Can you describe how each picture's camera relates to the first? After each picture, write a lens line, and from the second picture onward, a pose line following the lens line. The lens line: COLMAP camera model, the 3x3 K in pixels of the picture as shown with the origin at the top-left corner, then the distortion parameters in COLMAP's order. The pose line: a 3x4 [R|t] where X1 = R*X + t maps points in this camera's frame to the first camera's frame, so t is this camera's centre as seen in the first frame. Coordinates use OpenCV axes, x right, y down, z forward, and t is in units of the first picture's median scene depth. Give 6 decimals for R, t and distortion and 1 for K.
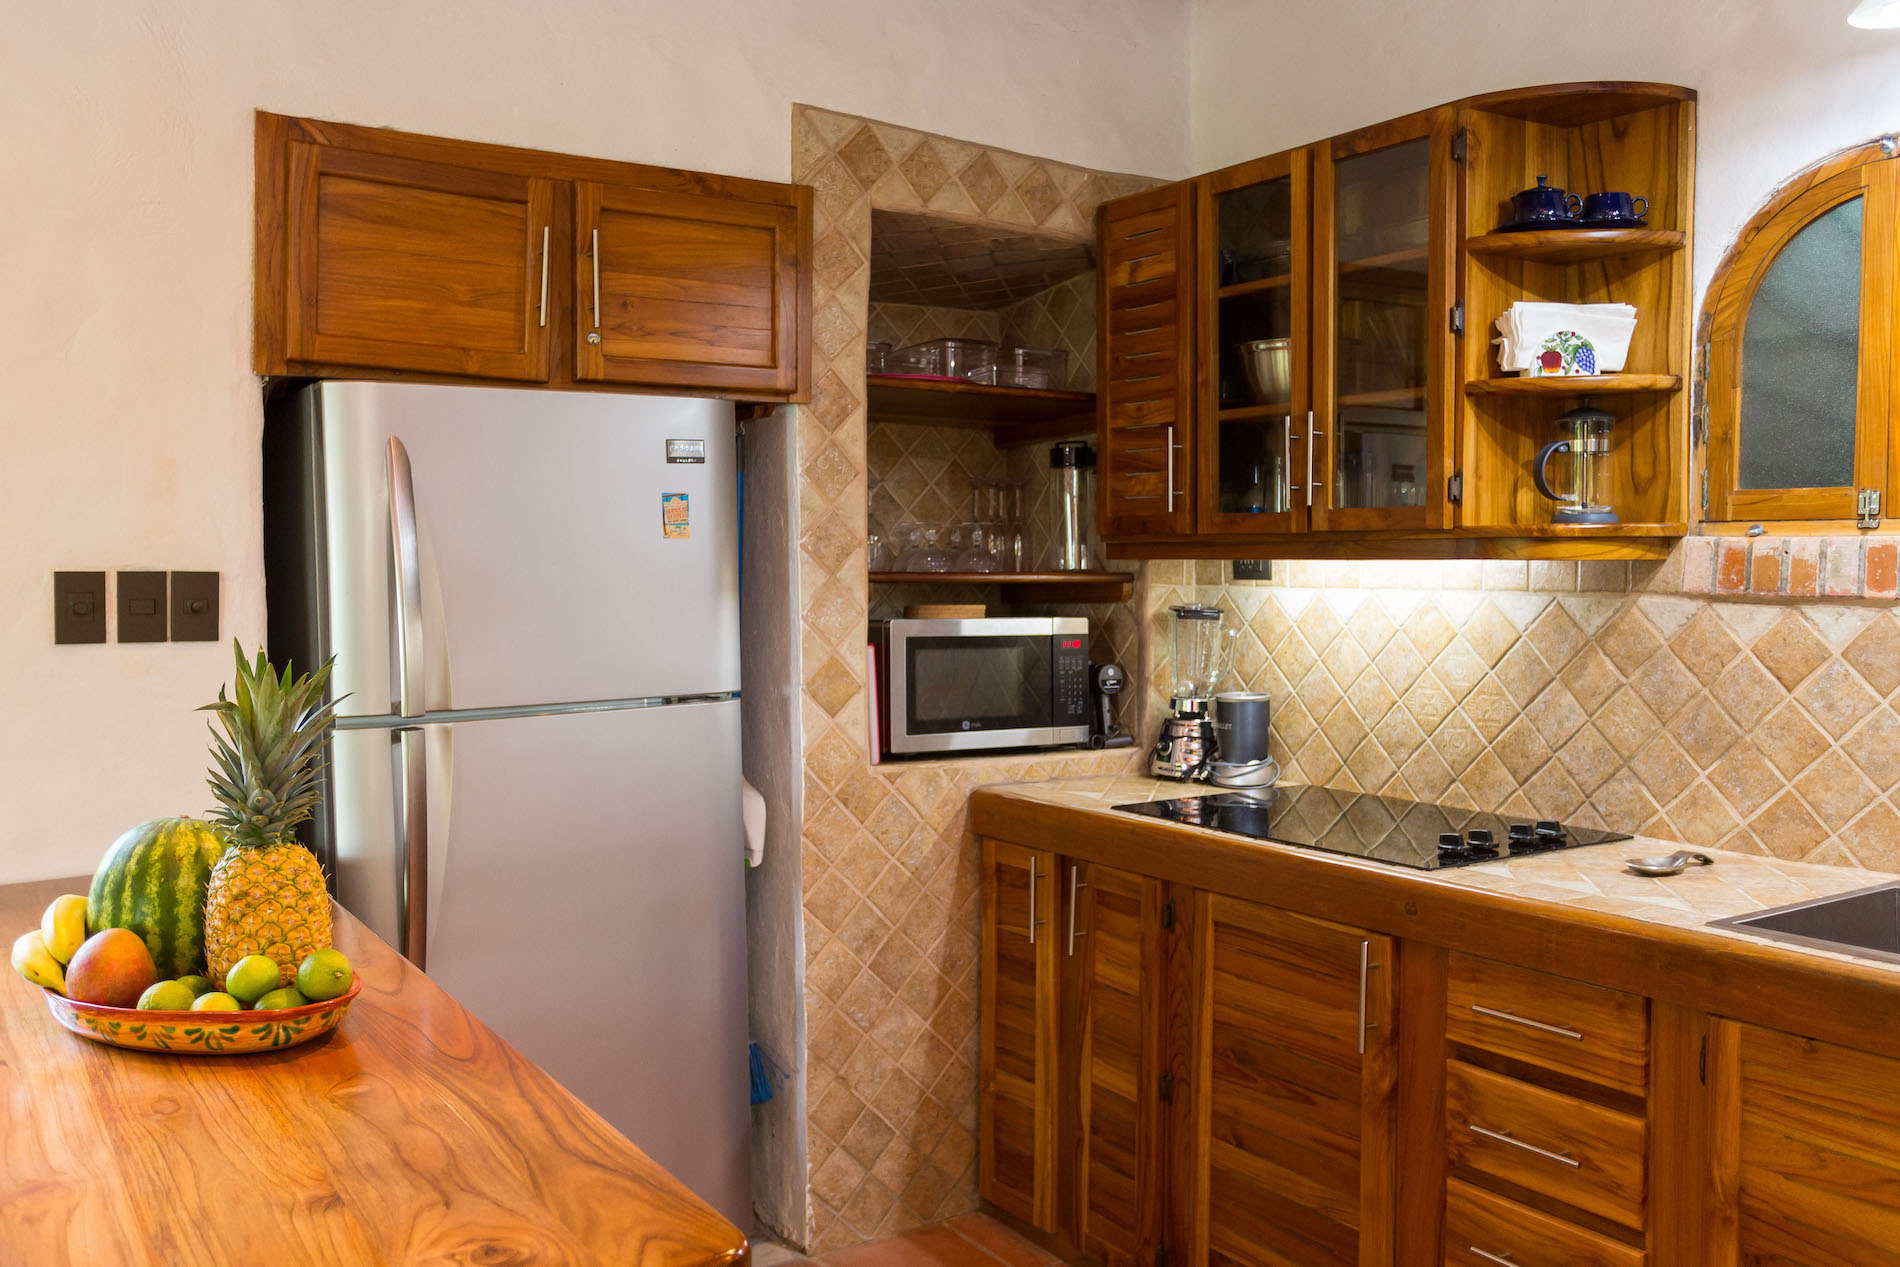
lens RADIAL K [[1643.7, 0, 818.4], [0, 1643.7, 618.4], [0, 0, 1]] dist [0.013867, -0.000814]
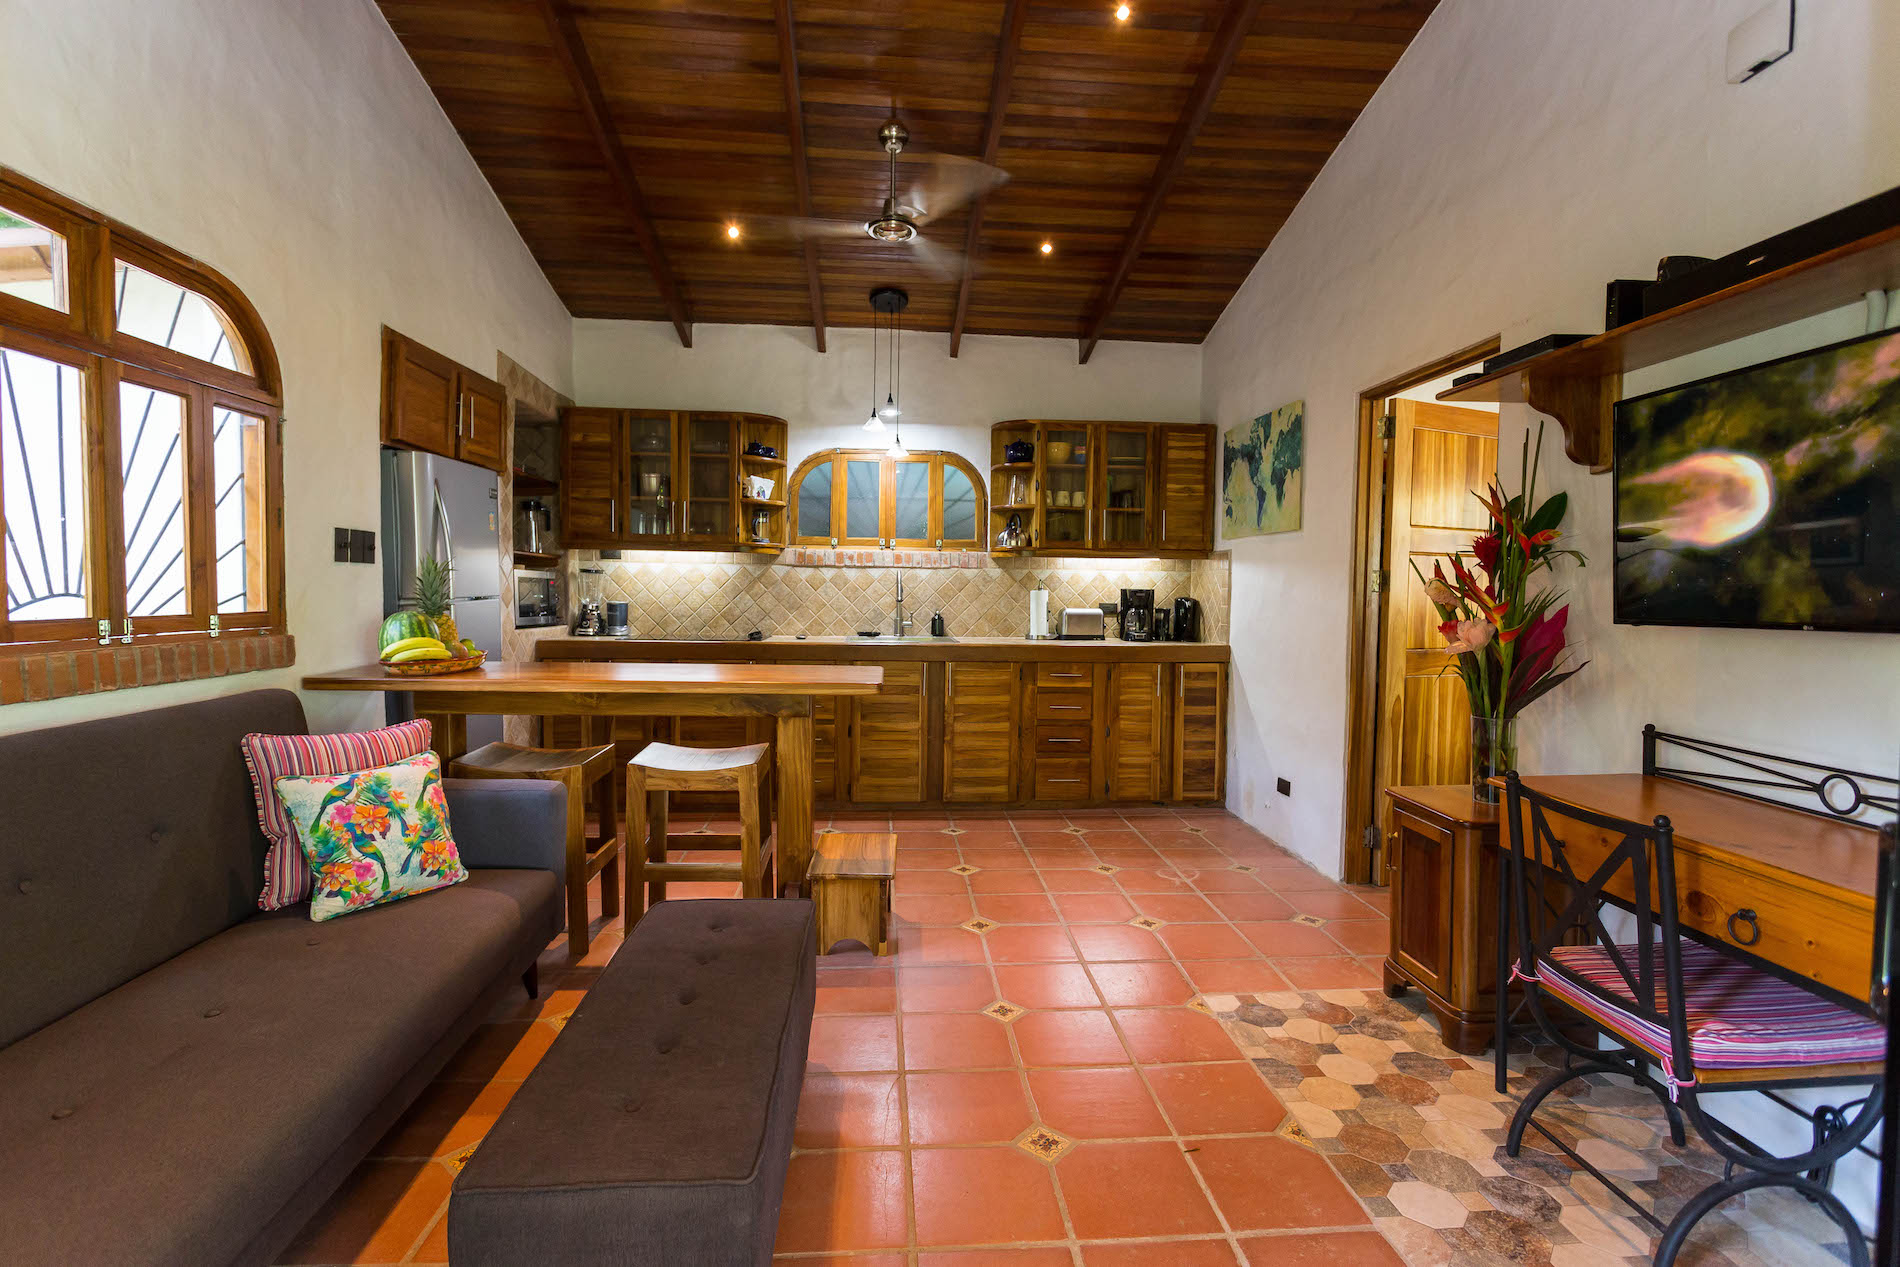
lens RADIAL K [[929.2, 0, 991.5], [0, 929.2, 643.1], [0, 0, 1]] dist [-0.000466, -0.000175]
pose [[0.444103, -0.043858, 0.894902, -1.008073], [0.013144, 0.999013, 0.042437, 0.070118], [-0.895880, -0.007084, 0.444241, -0.261464]]
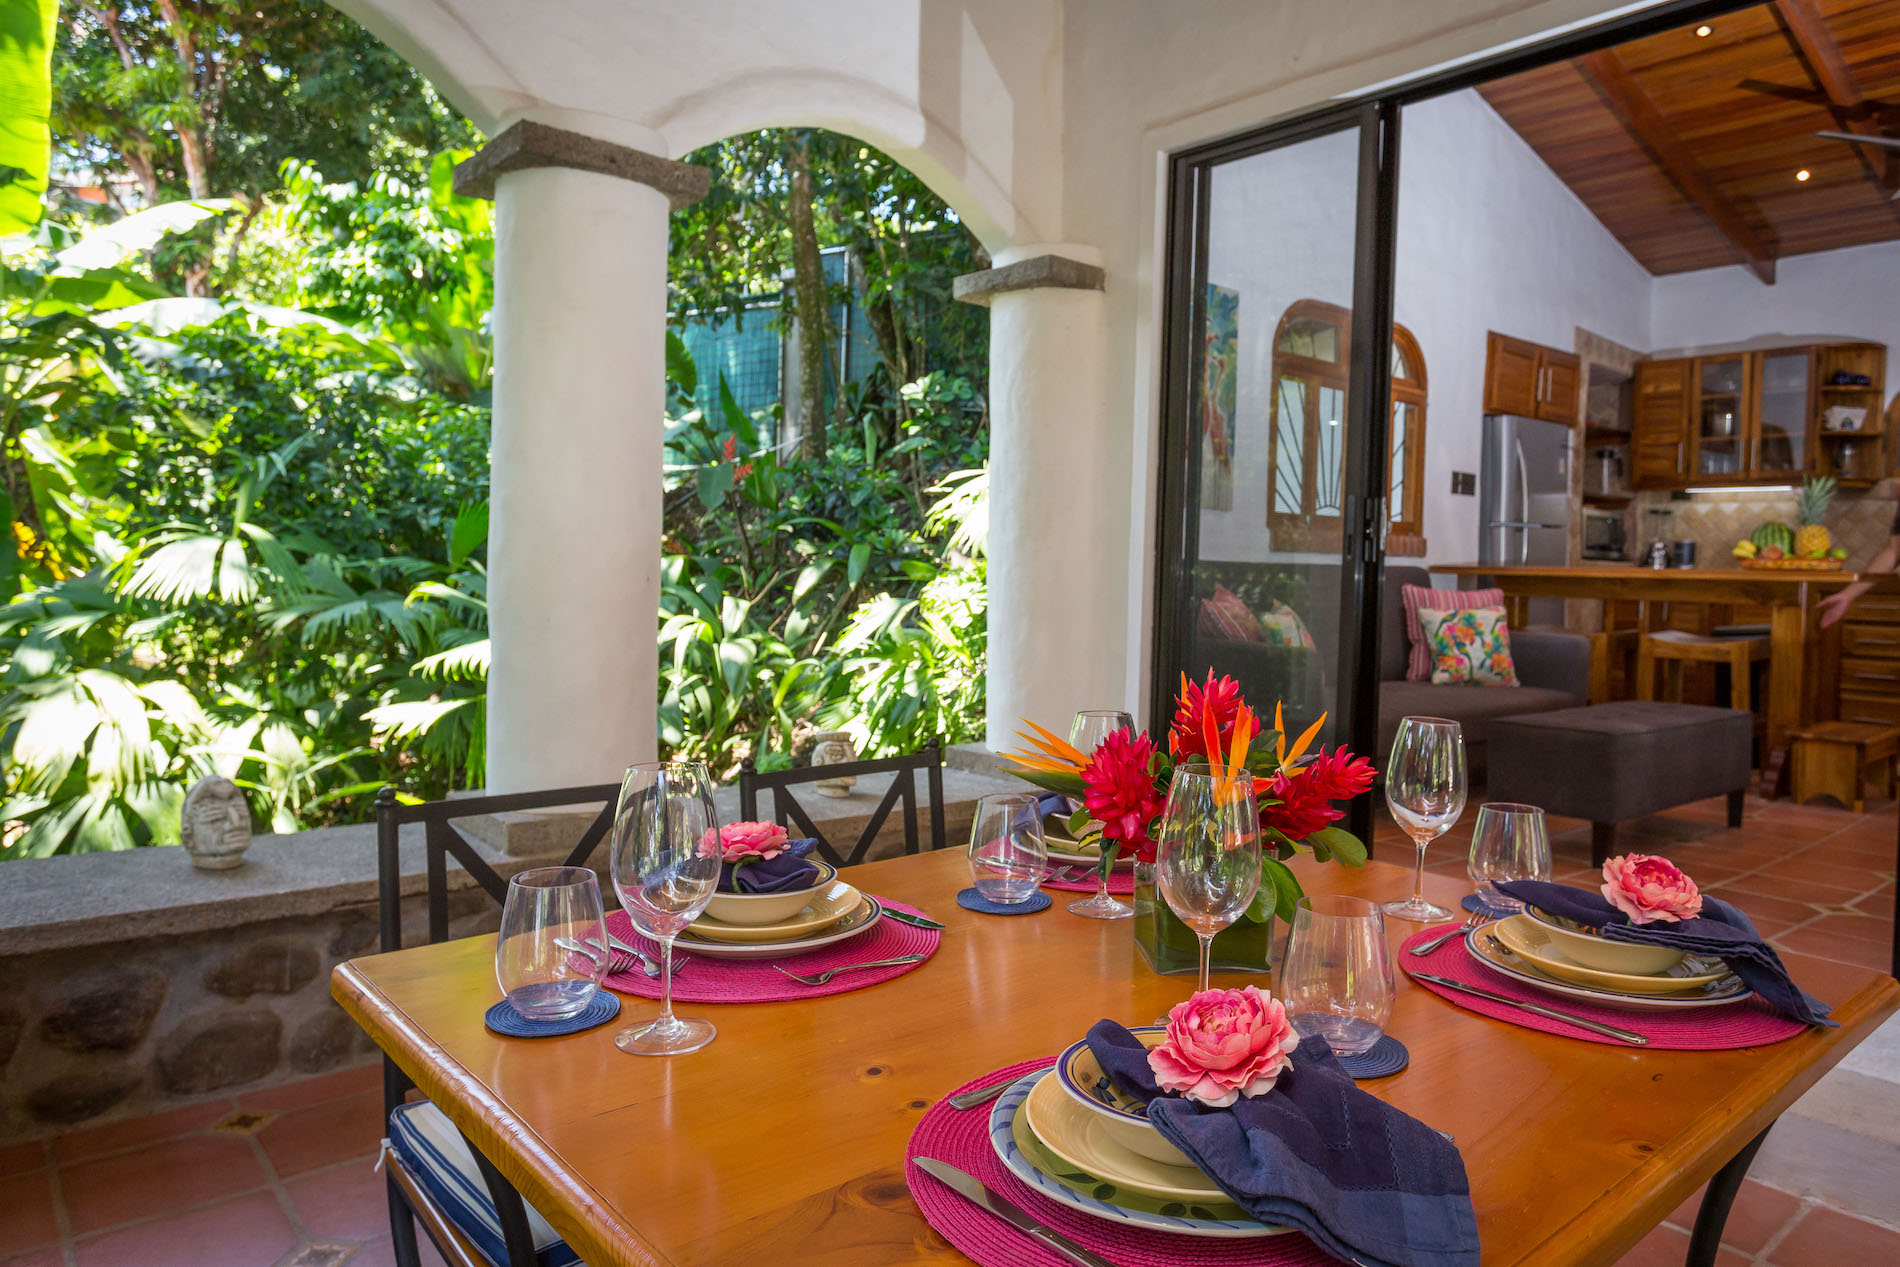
lens RADIAL K [[1277.4, 0, 938.9], [0, 1277.4, 581.6], [0, 0, 1]] dist [-0.000791, -0.002549]
pose [[0.991213, 0.024368, 0.130010, -1.533842], [-0.021918, 0.999555, -0.020247, 0.224407], [-0.130445, 0.017219, 0.991306, -1.164039]]
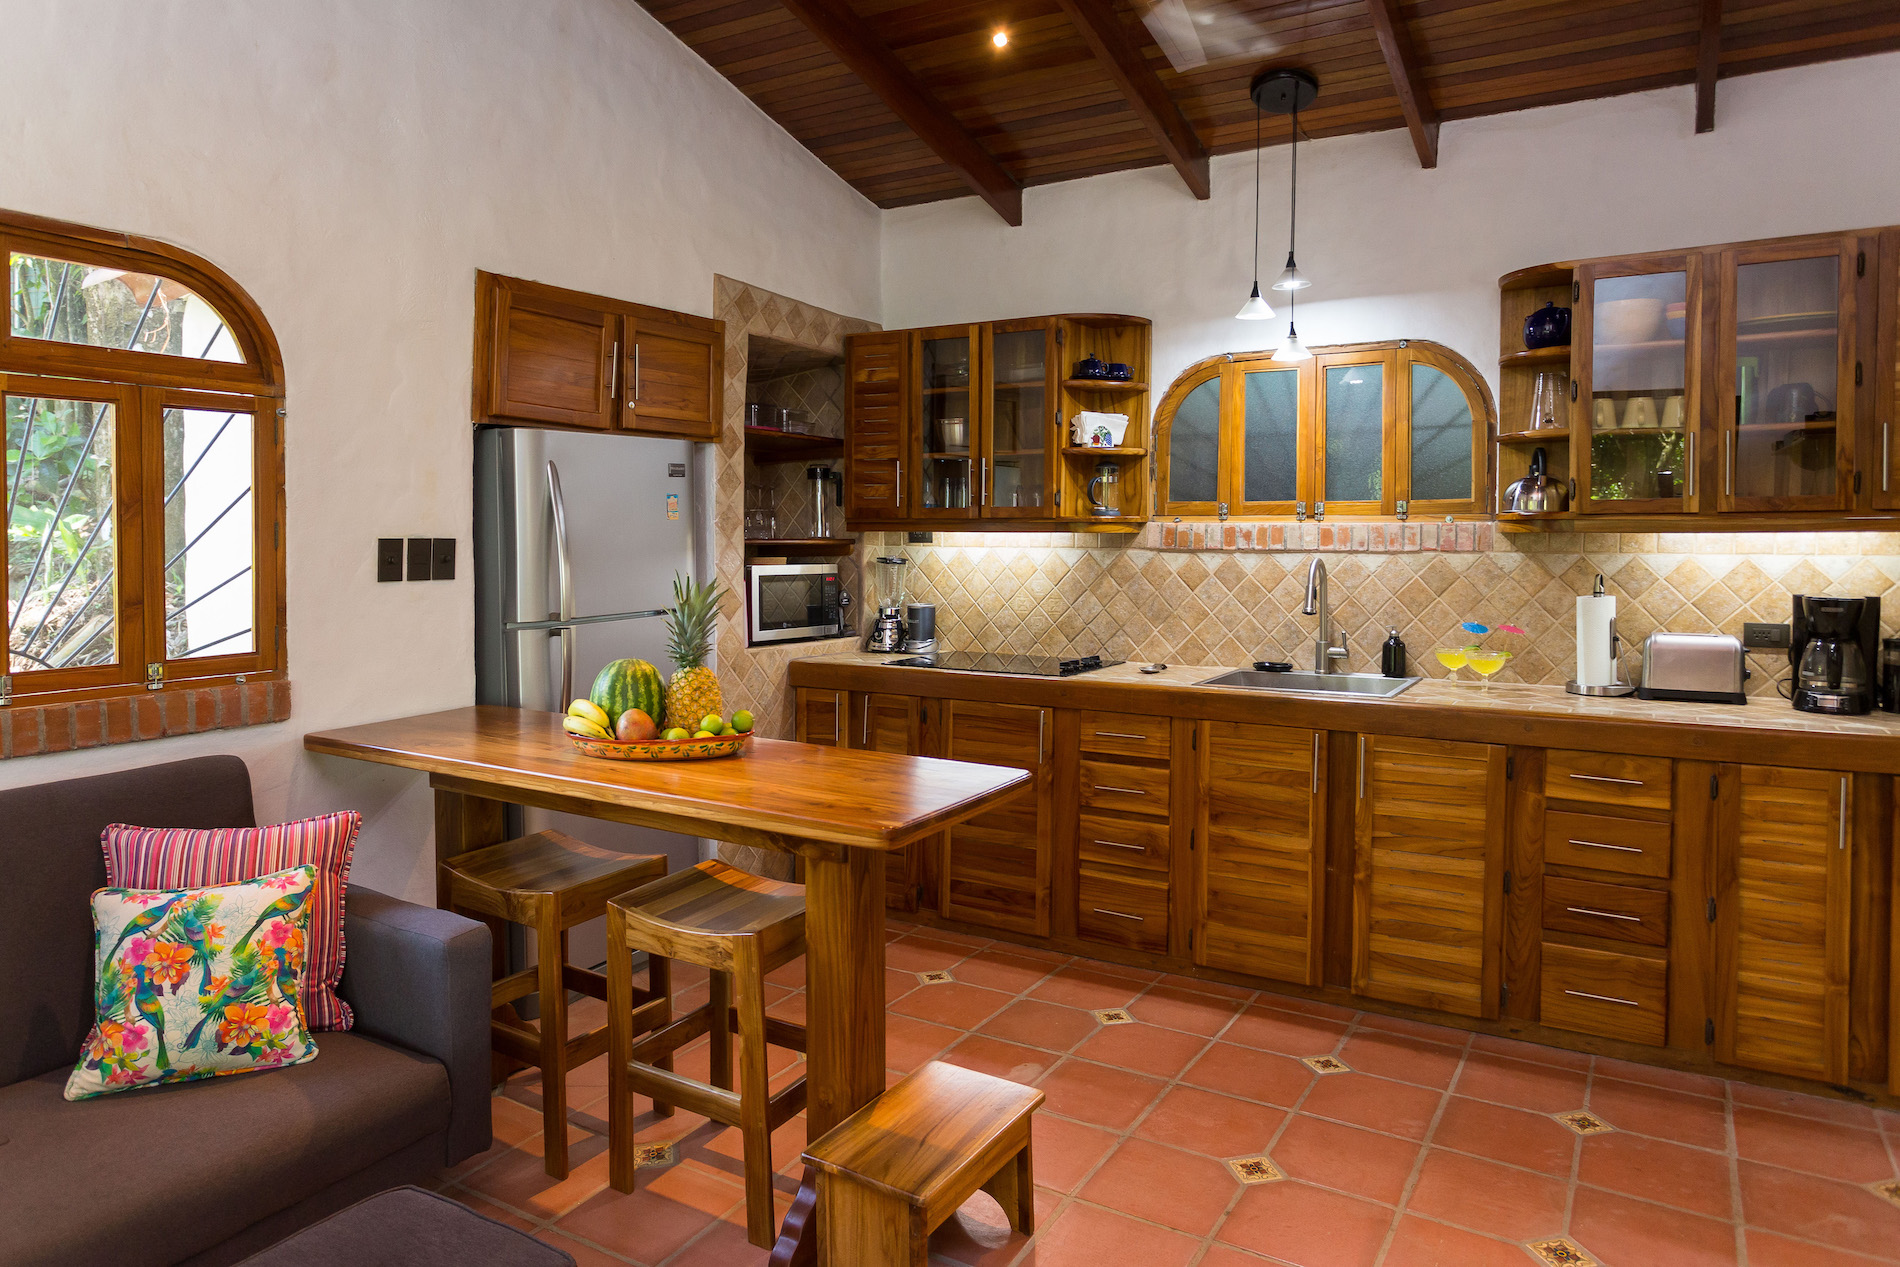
lens RADIAL K [[1277.4, 0, 938.9], [0, 1277.4, 581.6], [0, 0, 1]] dist [-0.000791, -0.002549]
pose [[0.887832, -0.016165, 0.459884, -0.476064], [0.013520, 0.999868, 0.009044, 0.009552], [-0.459969, -0.001812, 0.887933, -0.358504]]
